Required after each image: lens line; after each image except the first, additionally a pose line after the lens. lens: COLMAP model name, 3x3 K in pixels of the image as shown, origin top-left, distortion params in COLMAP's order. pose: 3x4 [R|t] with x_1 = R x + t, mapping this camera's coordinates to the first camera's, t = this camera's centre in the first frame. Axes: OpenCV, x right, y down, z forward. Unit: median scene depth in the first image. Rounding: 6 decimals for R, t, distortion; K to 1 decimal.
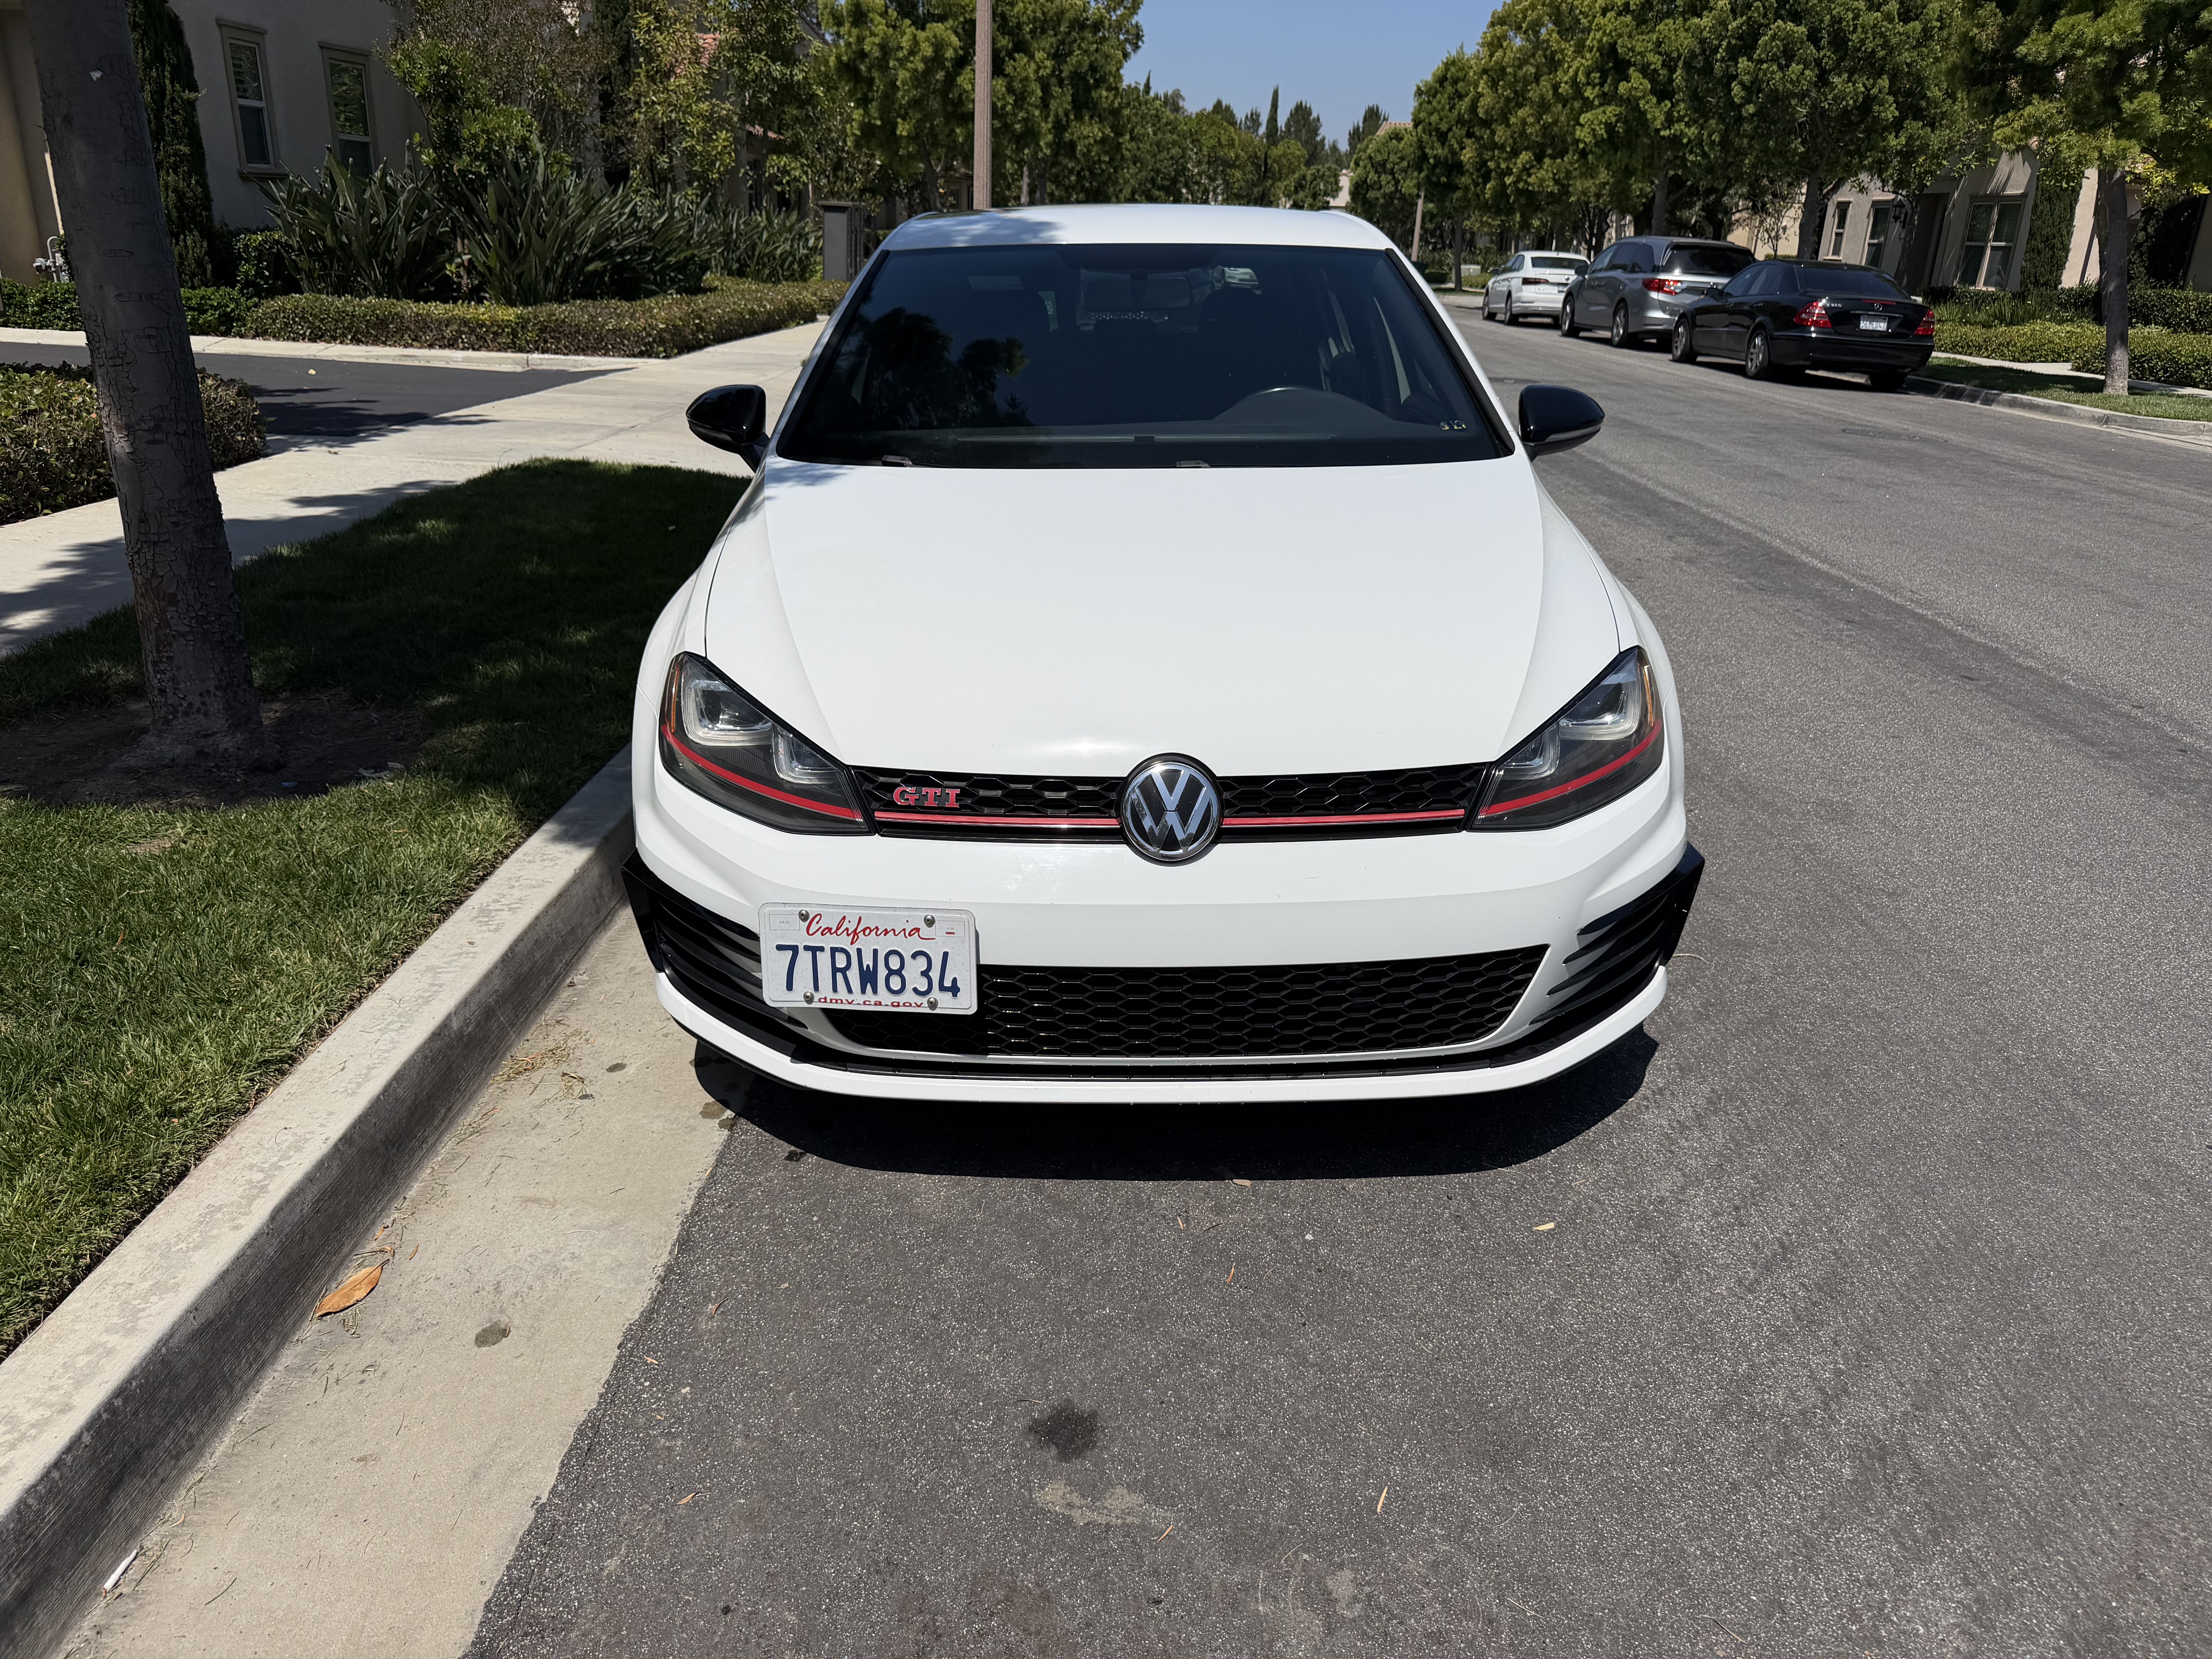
lens RADIAL K [[1565.1, 0, 1098.0], [0, 1565.1, 844.7], [0, 0, 1]] dist [0.003529, -0.004745]
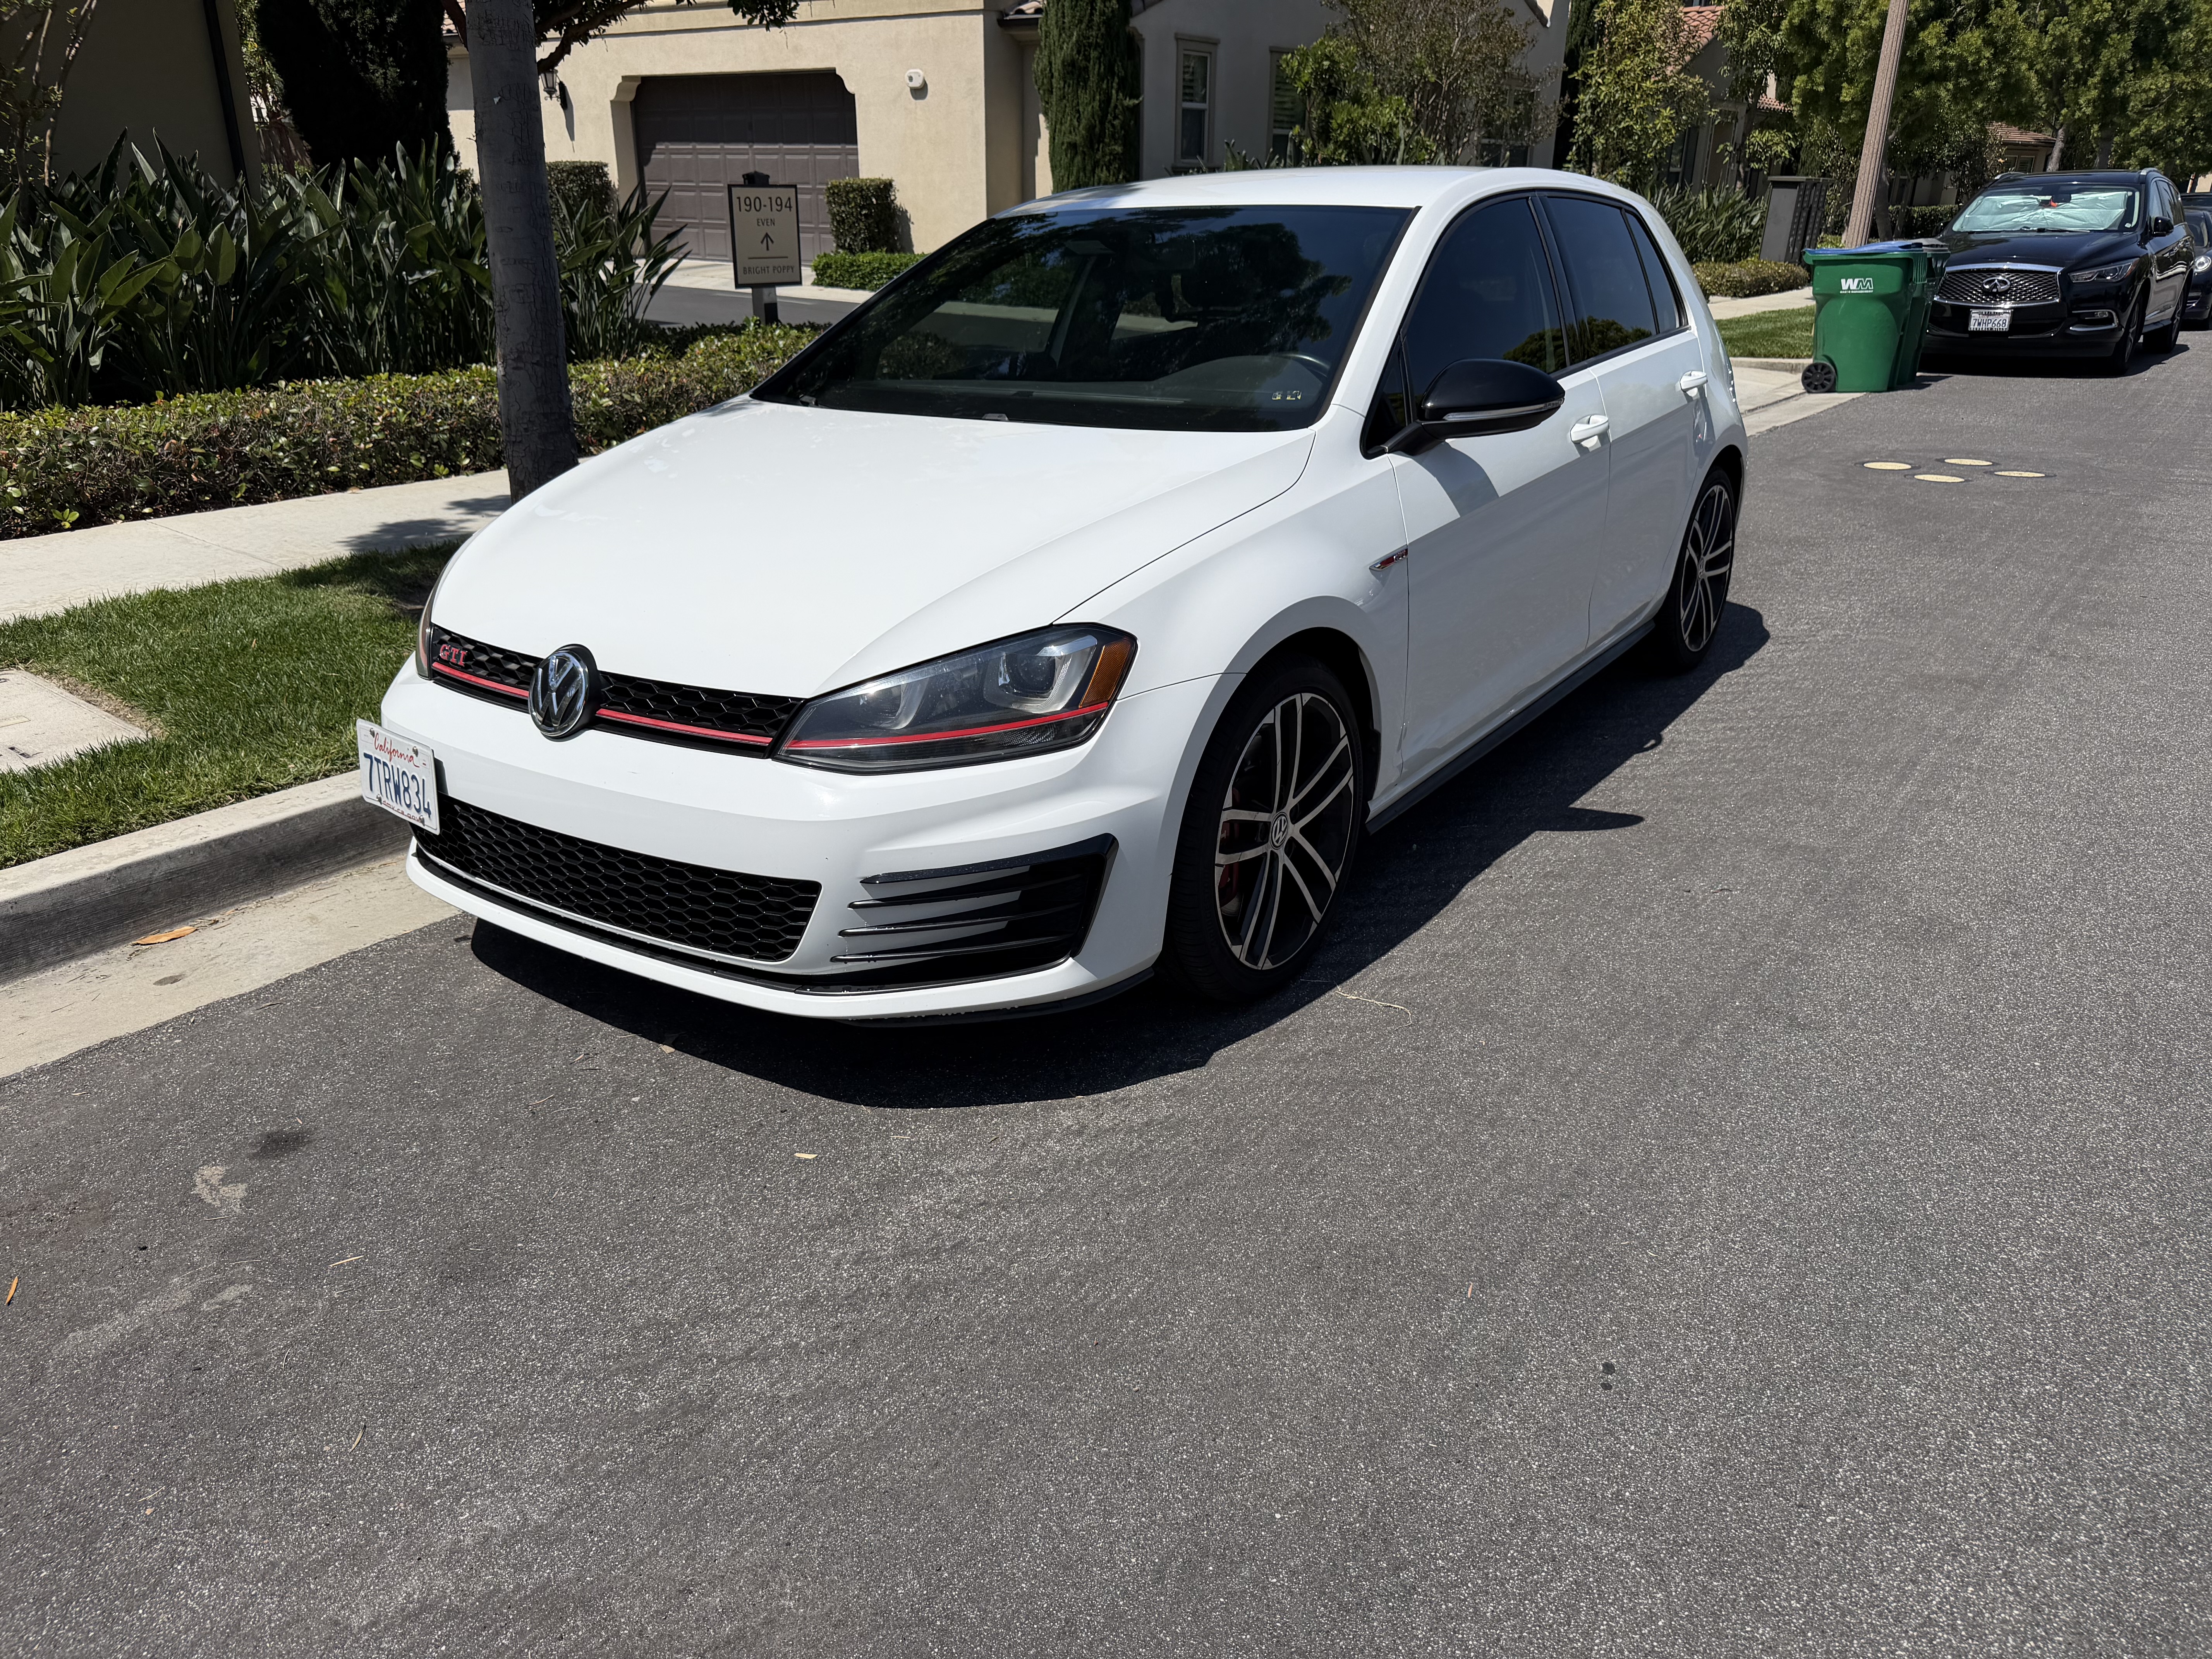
lens RADIAL K [[1559.1, 0, 1102.5], [0, 1559.1, 849.5], [0, 0, 1]] dist [-0.003173, 0.000220]
pose [[0.817457, 0.201597, -0.539558, 0.128524], [-0.194542, 0.978336, 0.070798, -0.008586], [0.542142, 0.047093, 0.838966, 0.032236]]
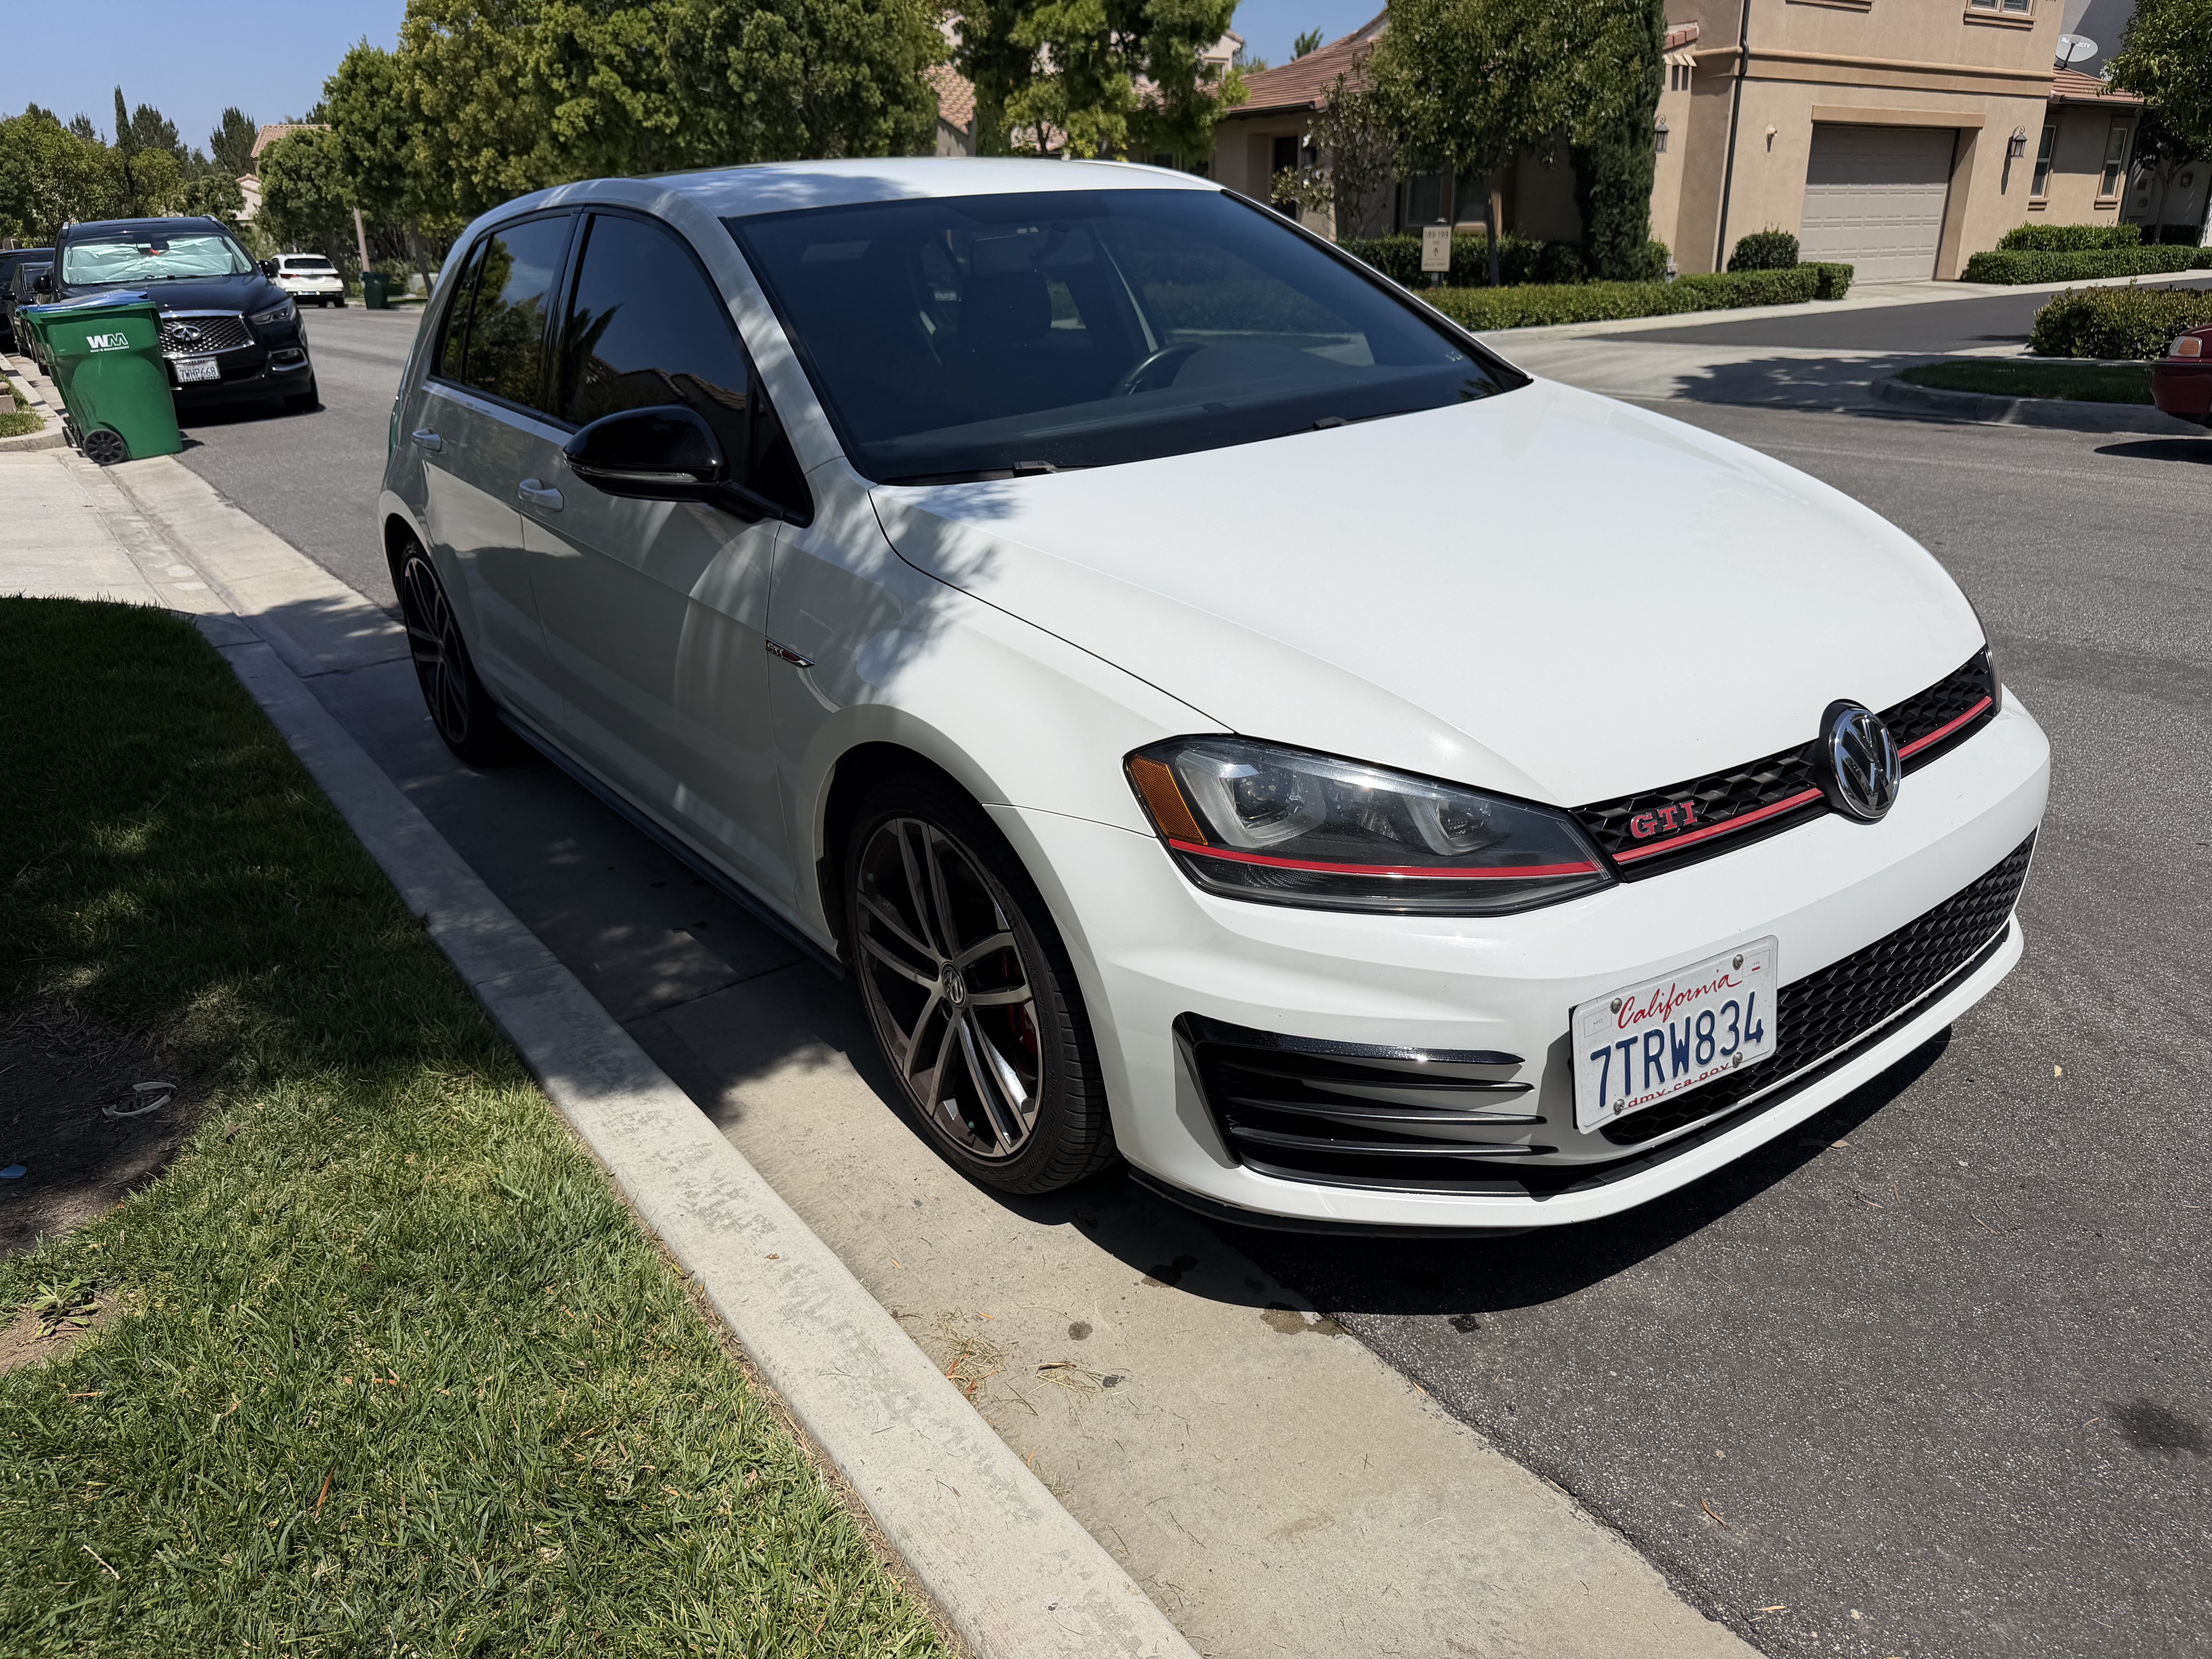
lens RADIAL K [[1603.3, 0, 1106.0], [0, 1603.3, 829.5], [0, 0, 1]] dist [0.000575, -0.002444]
pose [[0.811013, -0.253854, 0.527083, -0.100355], [0.262309, 0.963102, 0.060239, -0.019485], [-0.522927, 0.089403, 0.847676, 0.056910]]
